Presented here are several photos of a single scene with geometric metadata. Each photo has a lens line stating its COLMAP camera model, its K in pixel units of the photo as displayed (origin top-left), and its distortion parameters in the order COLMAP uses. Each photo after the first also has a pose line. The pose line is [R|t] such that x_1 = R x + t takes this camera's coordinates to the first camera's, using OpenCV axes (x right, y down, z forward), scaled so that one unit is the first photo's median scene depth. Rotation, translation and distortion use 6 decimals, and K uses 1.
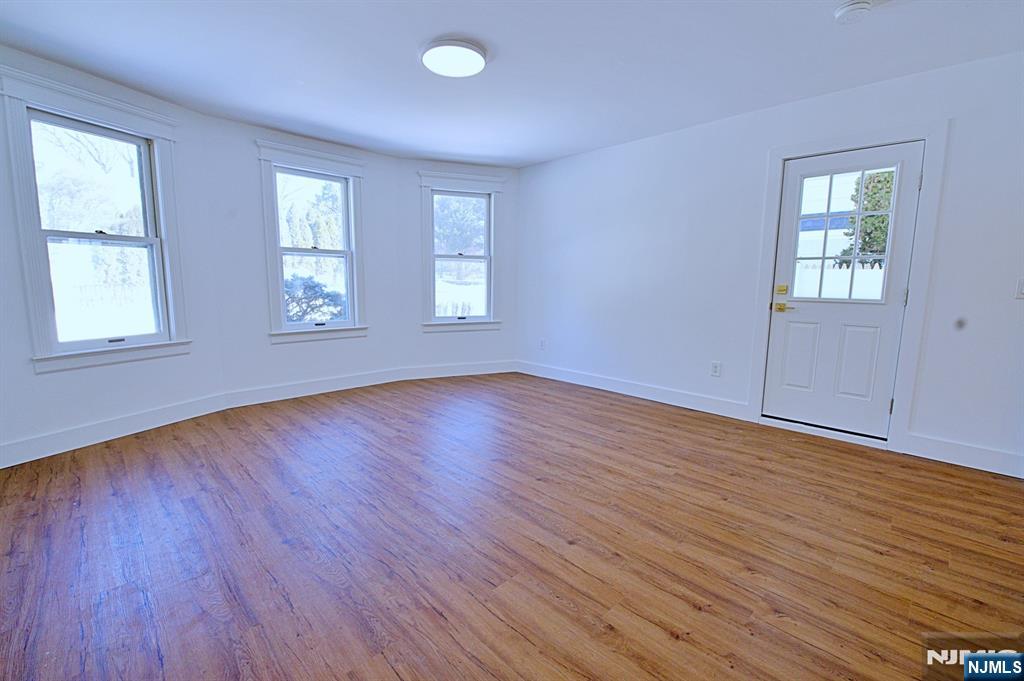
lens RADIAL K [[442.1, 0, 508.7], [0, 442.1, 339.5], [0, 0, 1]] dist [-0.002838, -0.008520]
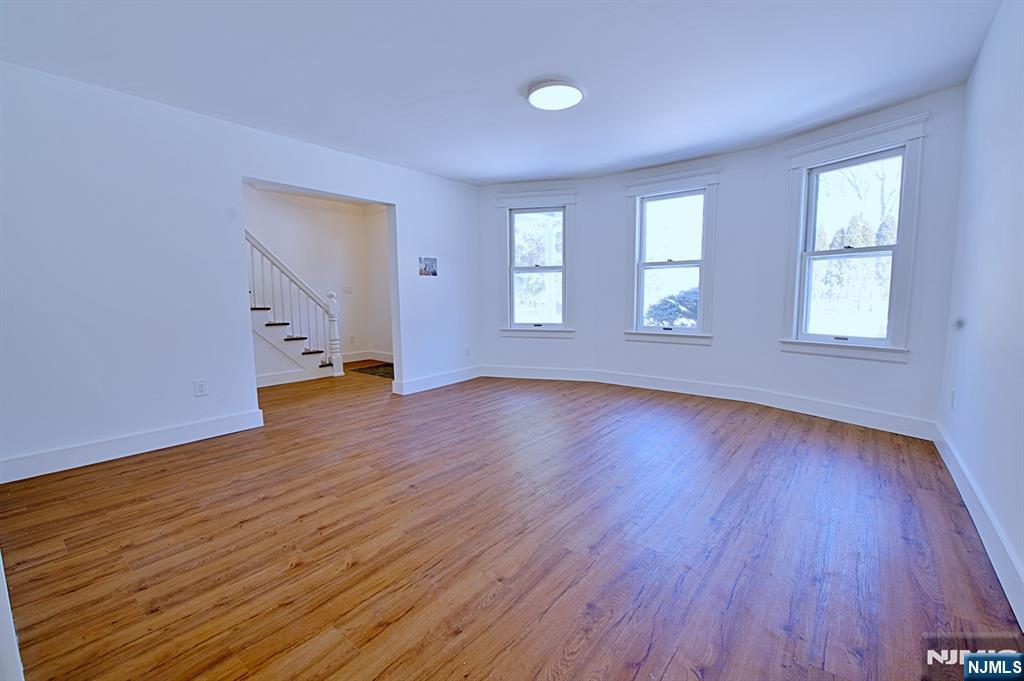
lens RADIAL K [[435.0, 0, 516.2], [0, 435.0, 350.3], [0, 0, 1]] dist [-0.001214, -0.000272]
pose [[0.131025, 0.116693, -0.984487, 1.199428], [-0.119932, 0.987621, 0.101103, -0.091779], [0.984098, 0.104824, 0.143398, 0.915301]]
